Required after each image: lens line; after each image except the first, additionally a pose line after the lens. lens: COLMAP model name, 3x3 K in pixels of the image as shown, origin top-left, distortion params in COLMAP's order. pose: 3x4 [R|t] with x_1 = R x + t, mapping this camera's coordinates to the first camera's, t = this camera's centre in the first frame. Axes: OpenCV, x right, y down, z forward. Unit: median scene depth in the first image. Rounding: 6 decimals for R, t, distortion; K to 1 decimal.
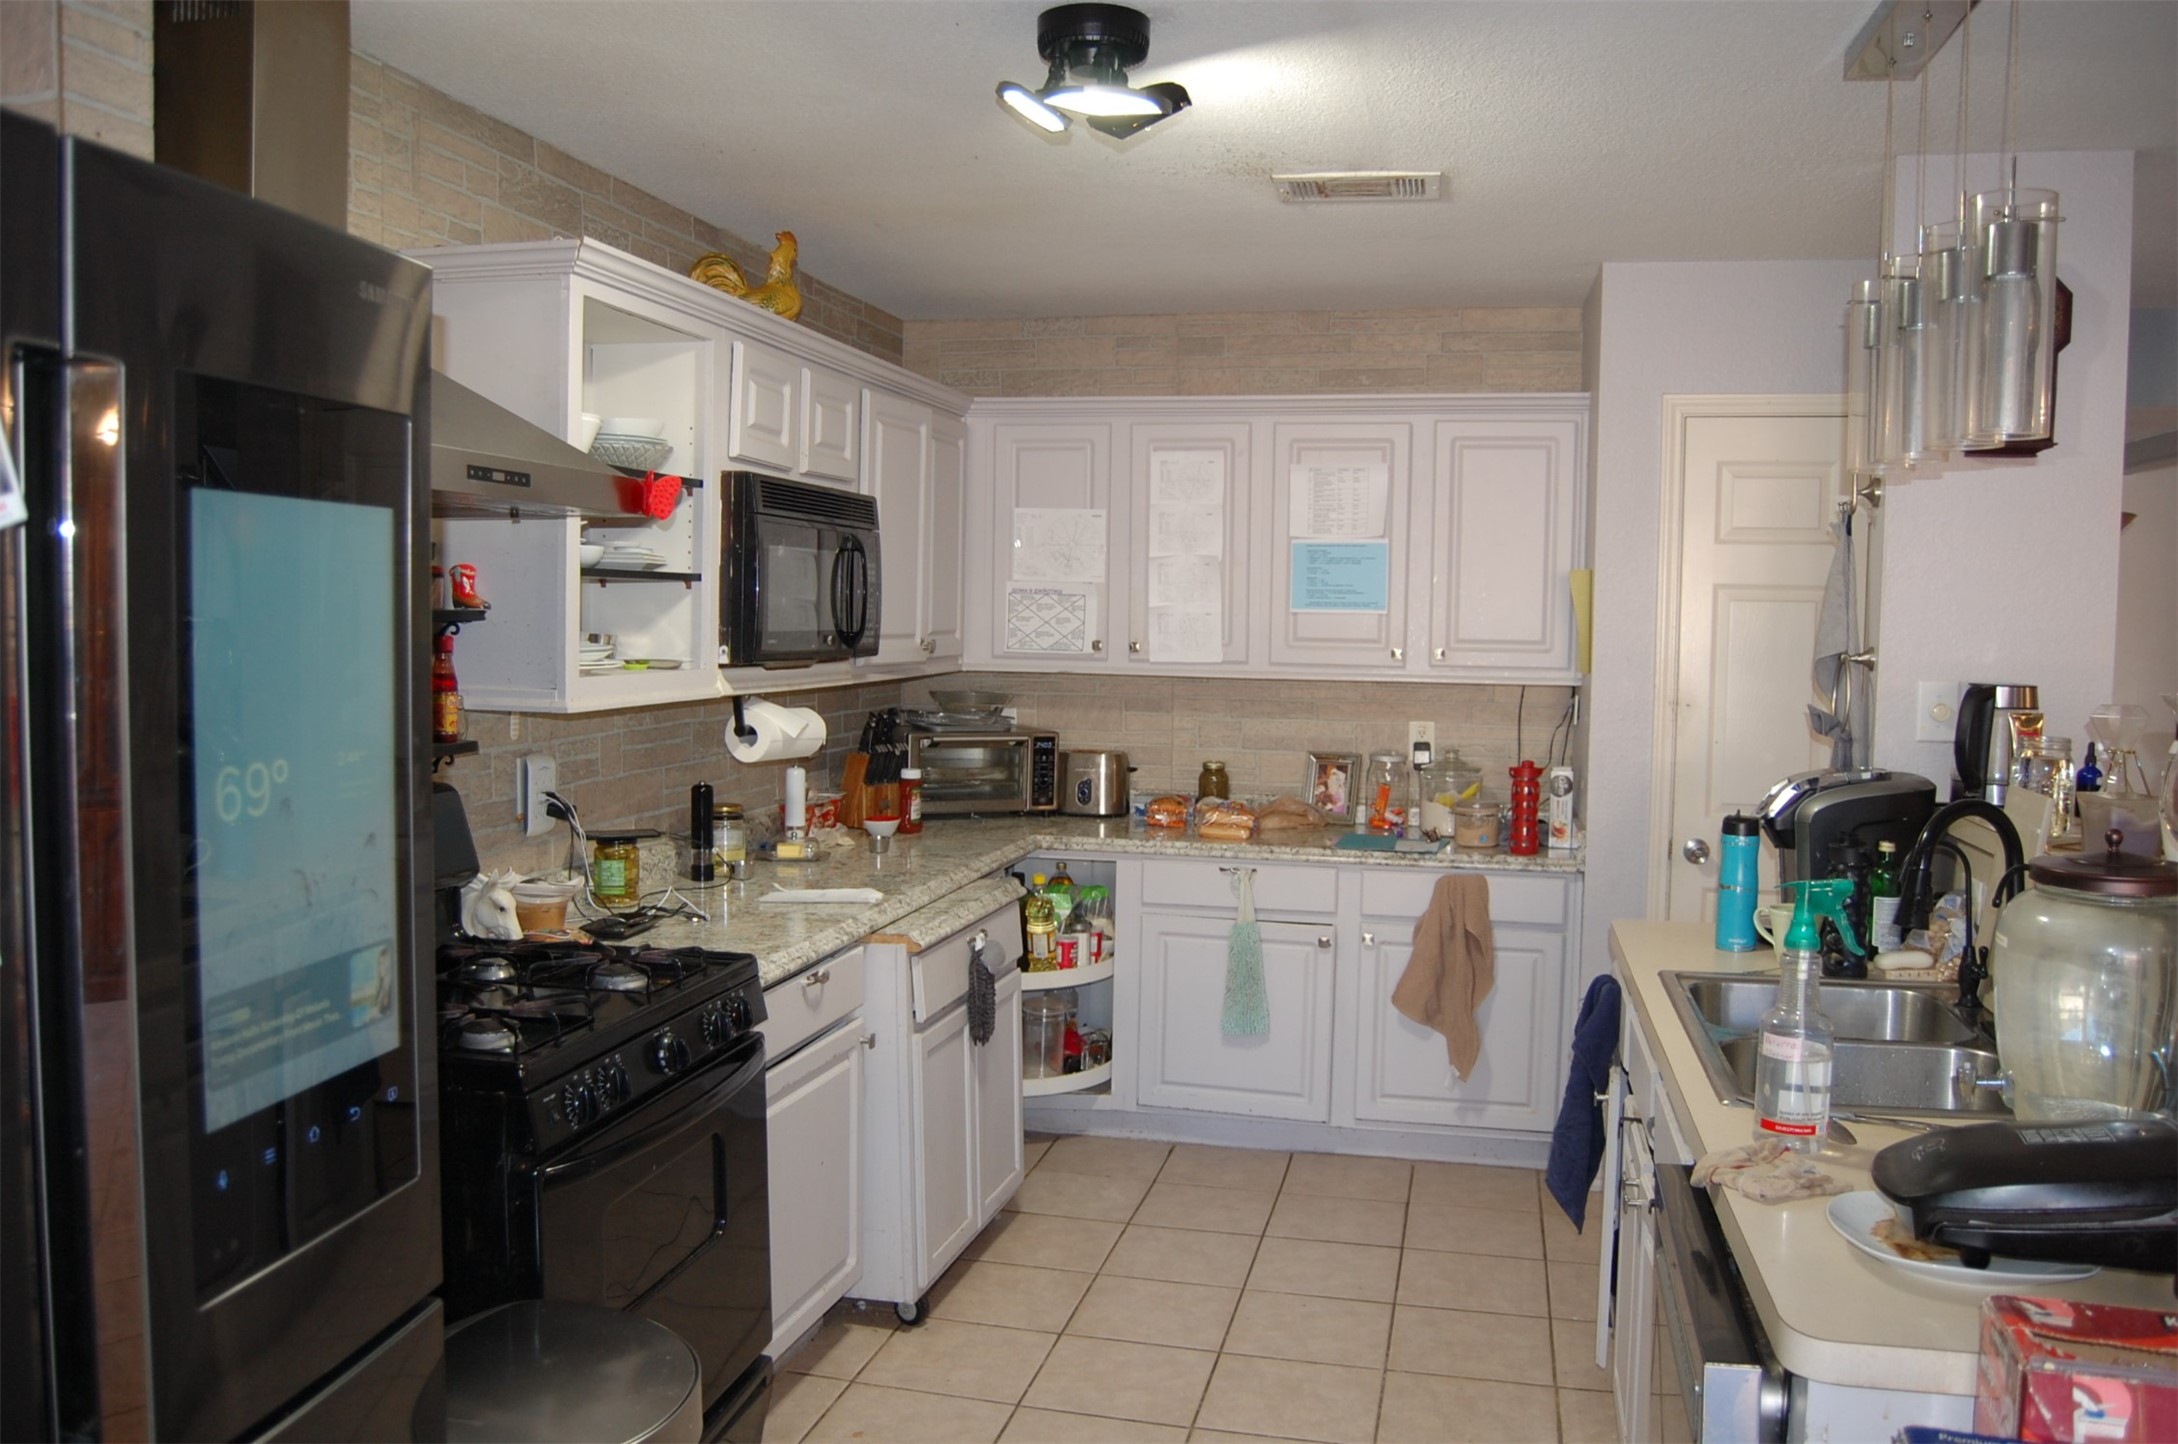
lens RADIAL K [[1695.9, 0, 1106.9], [0, 1695.9, 721.6], [0, 0, 1]] dist [-0.100476, 0.042173]
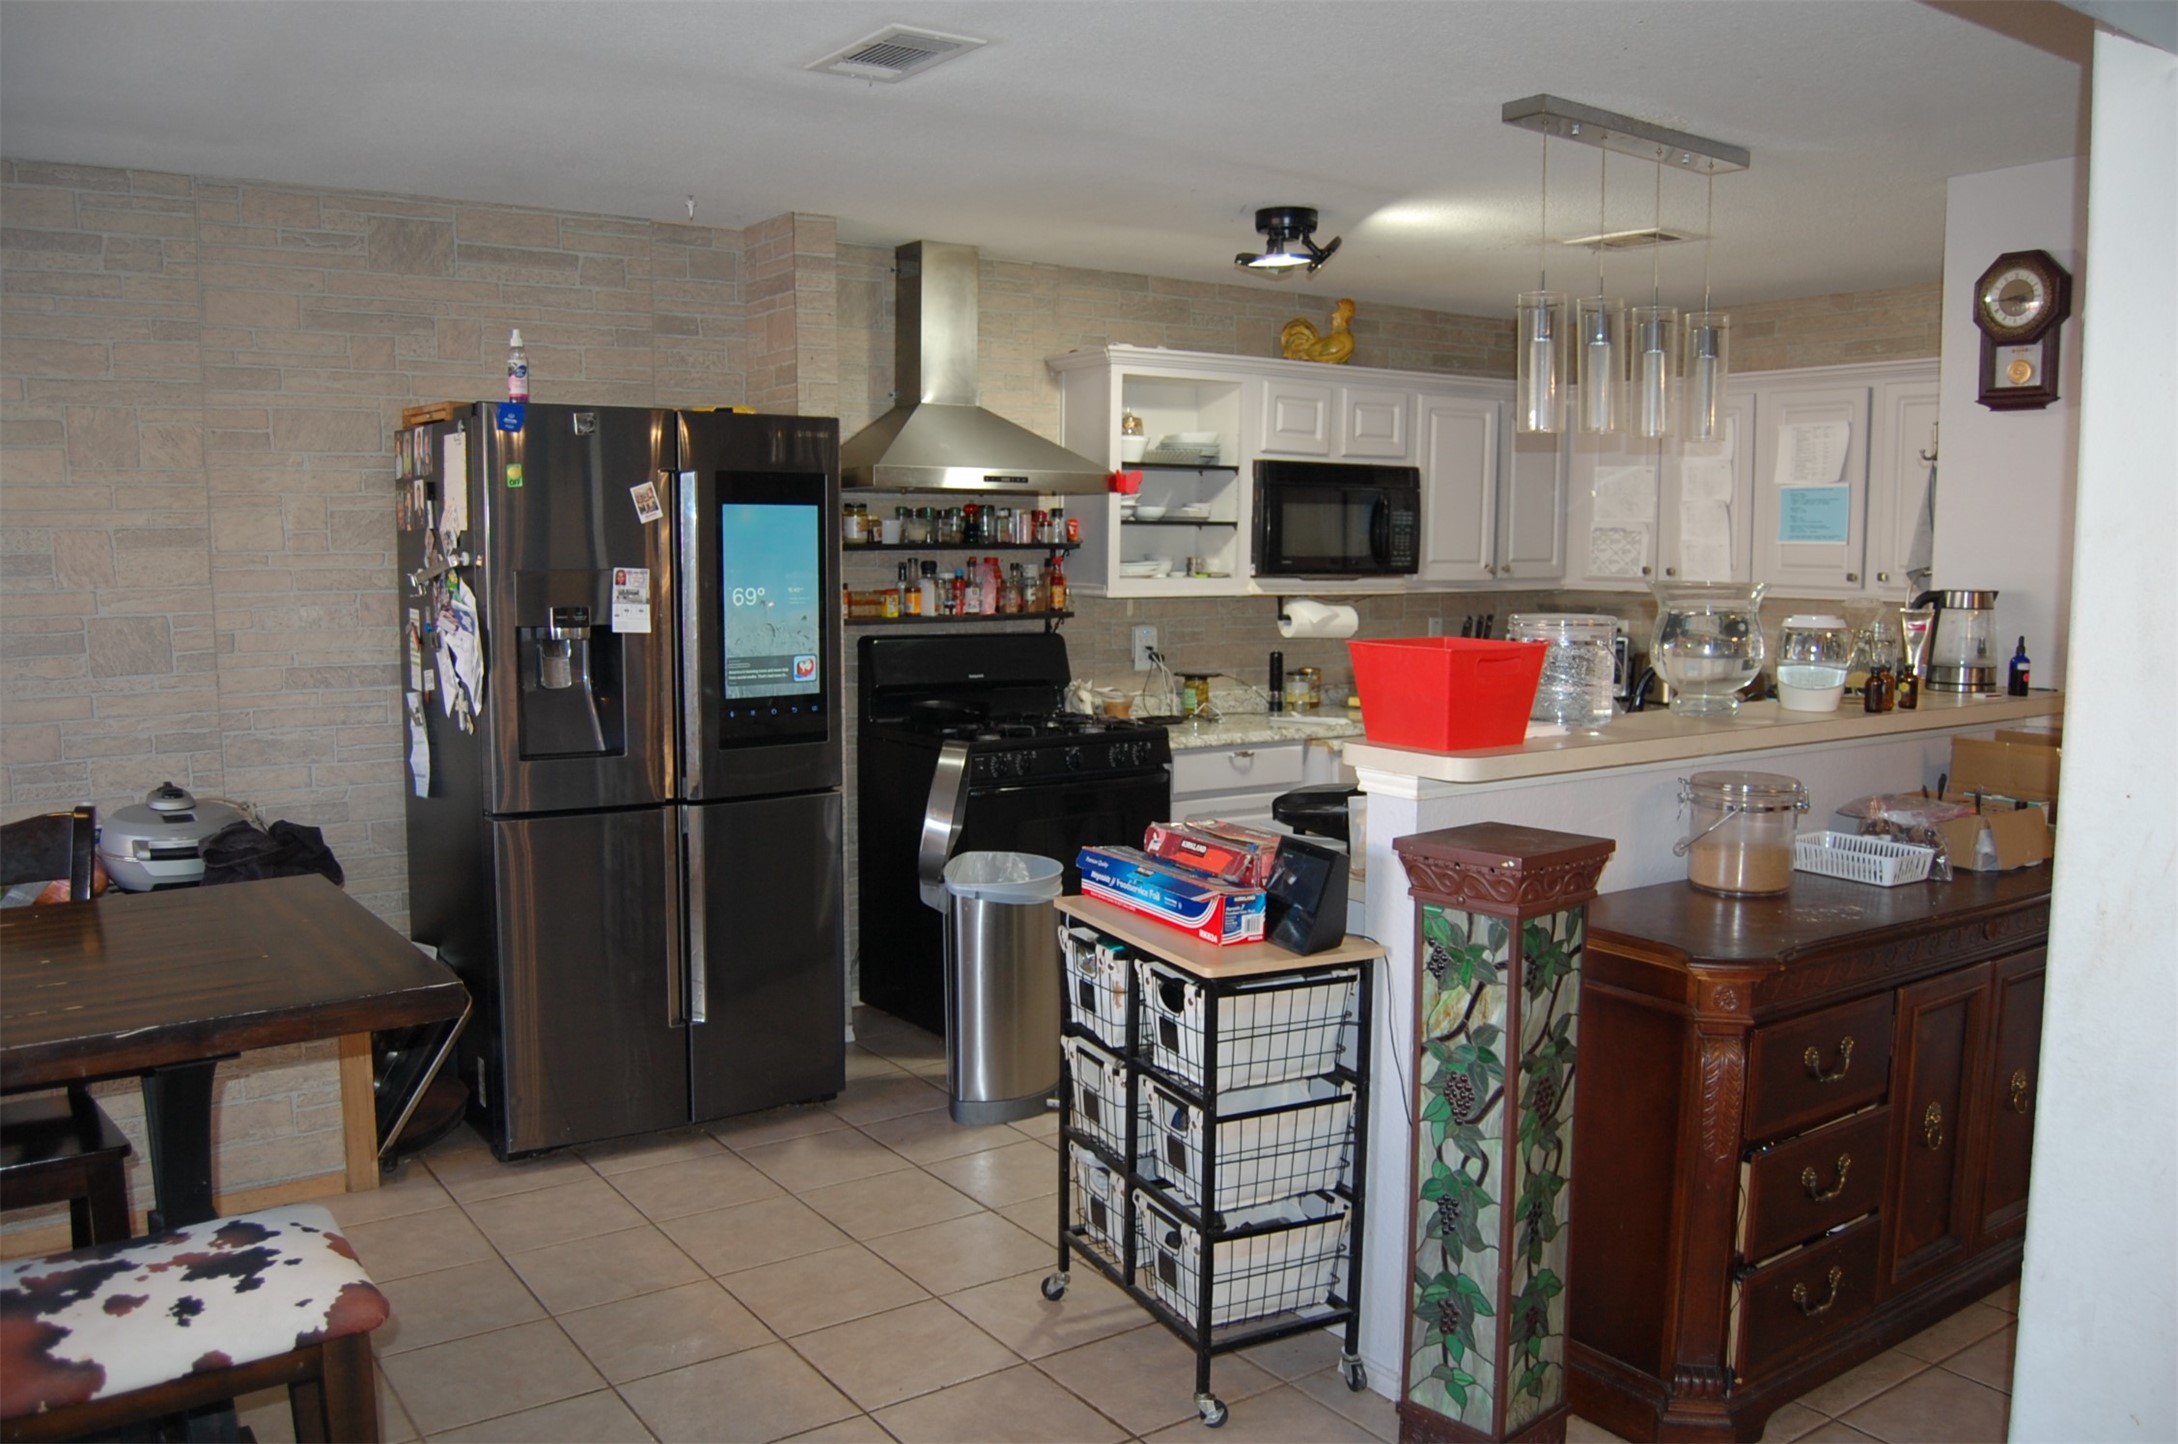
lens RADIAL K [[1695.9, 0, 1106.9], [0, 1695.9, 721.6], [0, 0, 1]] dist [-0.100476, 0.042173]
pose [[0.749640, 0.057123, -0.659376, 0.709312], [-0.035616, 0.998307, 0.045993, 0.035171], [0.660886, -0.010994, 0.750405, -0.325916]]
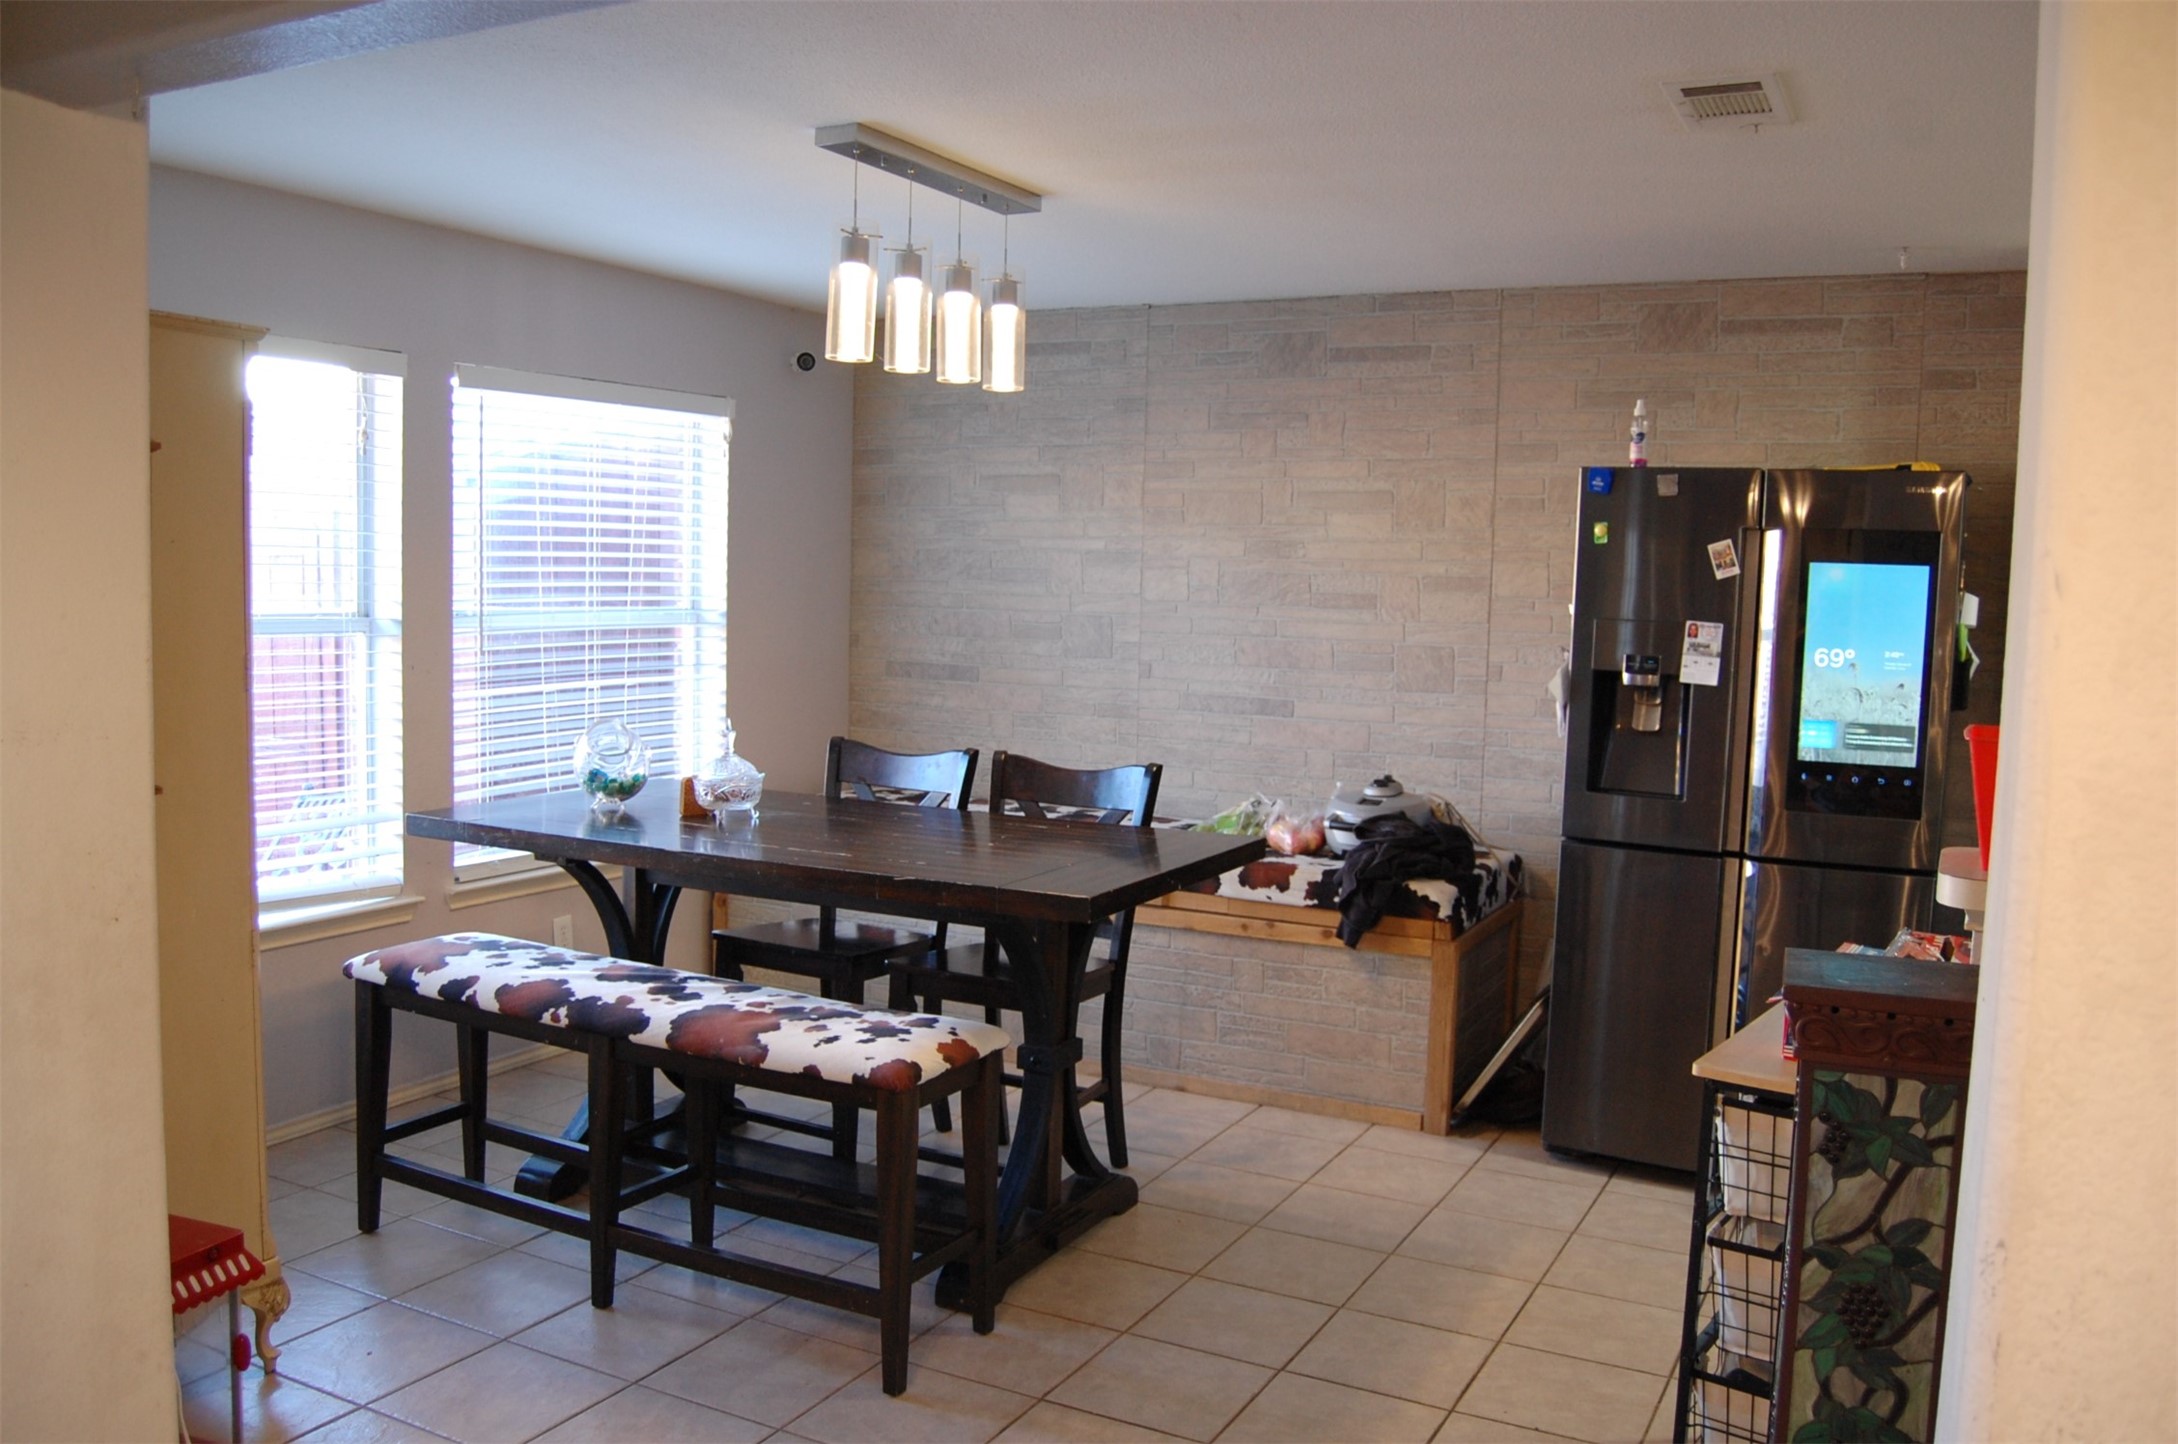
lens RADIAL K [[1695.9, 0, 1106.9], [0, 1695.9, 721.6], [0, 0, 1]] dist [-0.100476, 0.042173]
pose [[-0.231387, 0.058639, -0.971093, 0.930009], [-0.097149, 0.991800, 0.083038, 0.010648], [0.967999, 0.113554, -0.223792, 0.126682]]
